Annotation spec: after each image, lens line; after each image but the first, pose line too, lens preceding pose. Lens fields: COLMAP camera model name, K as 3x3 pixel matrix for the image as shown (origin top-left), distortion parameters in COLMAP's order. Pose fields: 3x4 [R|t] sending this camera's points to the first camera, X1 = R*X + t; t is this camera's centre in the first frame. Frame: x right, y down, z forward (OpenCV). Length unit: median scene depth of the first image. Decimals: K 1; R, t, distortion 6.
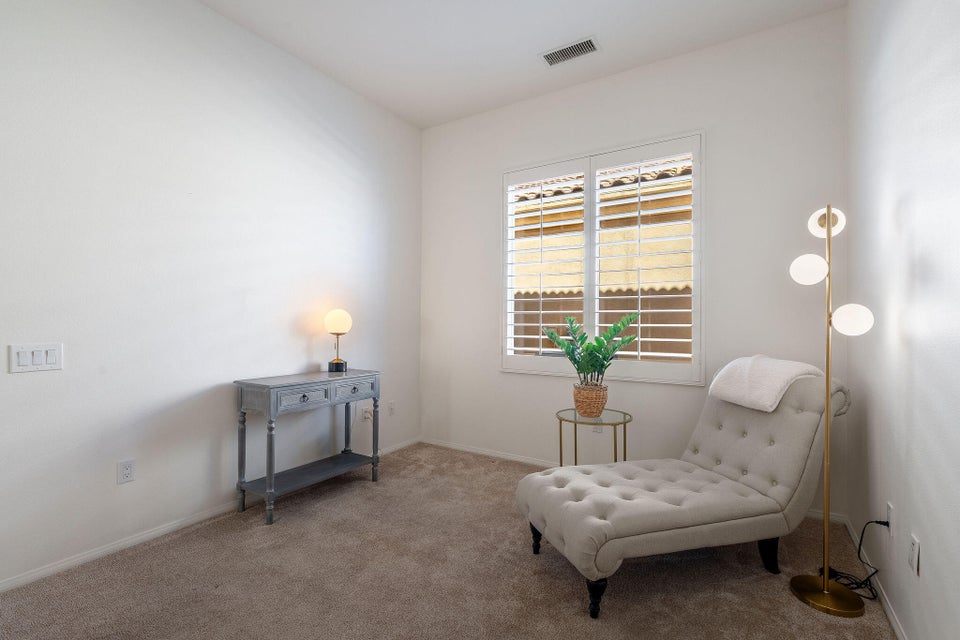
lens RADIAL K [[436.5, 0, 488.5], [0, 436.5, 319.7], [0, 0, 1]] dist [-0.007388, 0.002935]
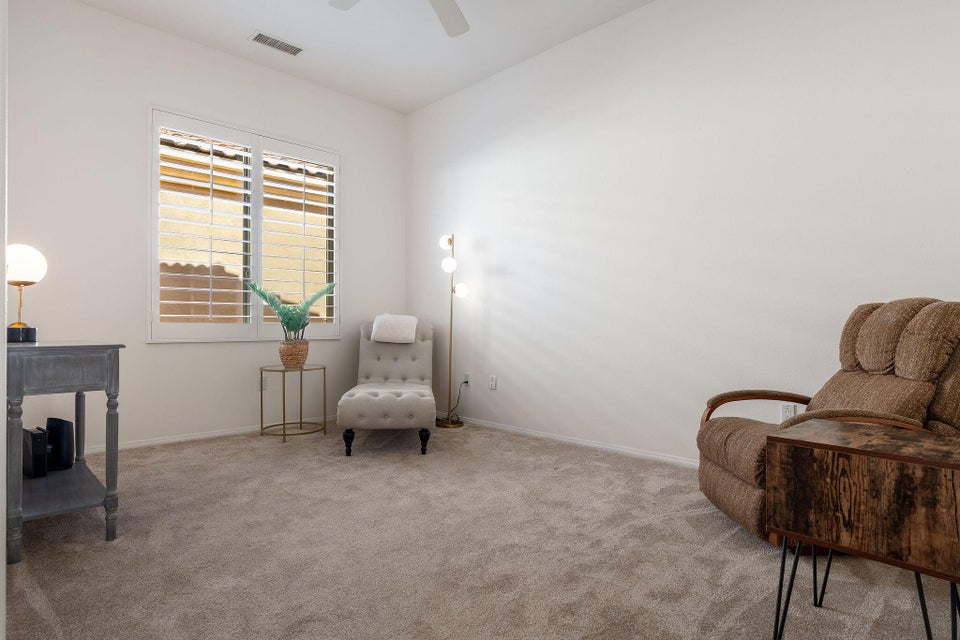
lens RADIAL K [[519.6, 0, 482.6], [0, 519.6, 322.2], [0, 0, 1]] dist [0.018709, 0.000827]
pose [[0.241724, -0.004166, 0.970336, -1.123055], [-0.004087, 0.999978, 0.005311, 0.098946], [-0.970336, -0.005250, 0.241702, 0.186532]]
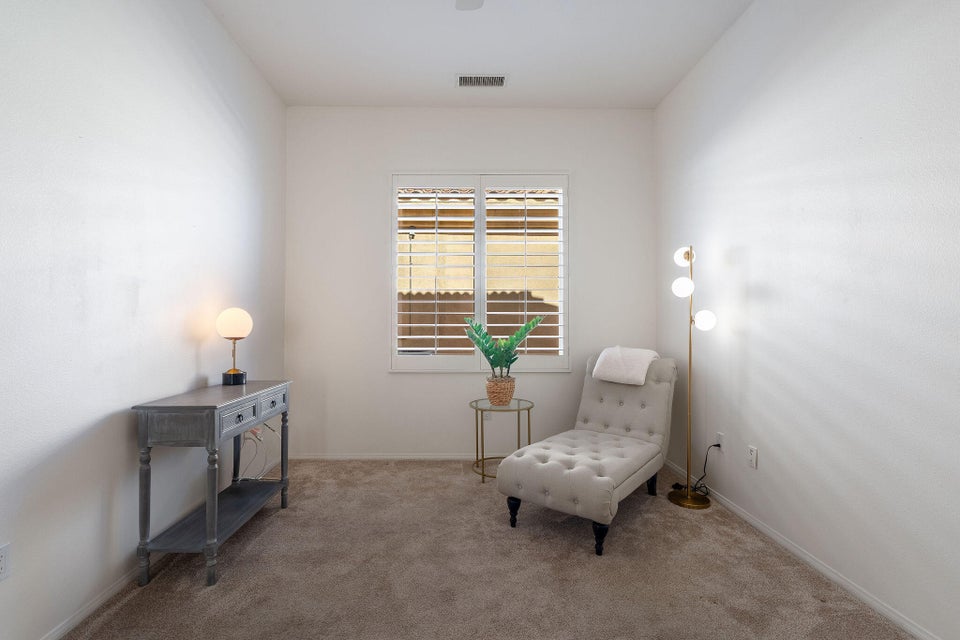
lens RADIAL K [[436.5, 0, 474.3], [0, 436.5, 319.1], [0, 0, 1]] dist [-0.007388, 0.002935]
pose [[0.839110, -0.000417, 0.543961, -0.498957], [0.001674, 0.999997, -0.001816, -0.001423], [-0.543959, 0.002434, 0.839108, 0.086339]]
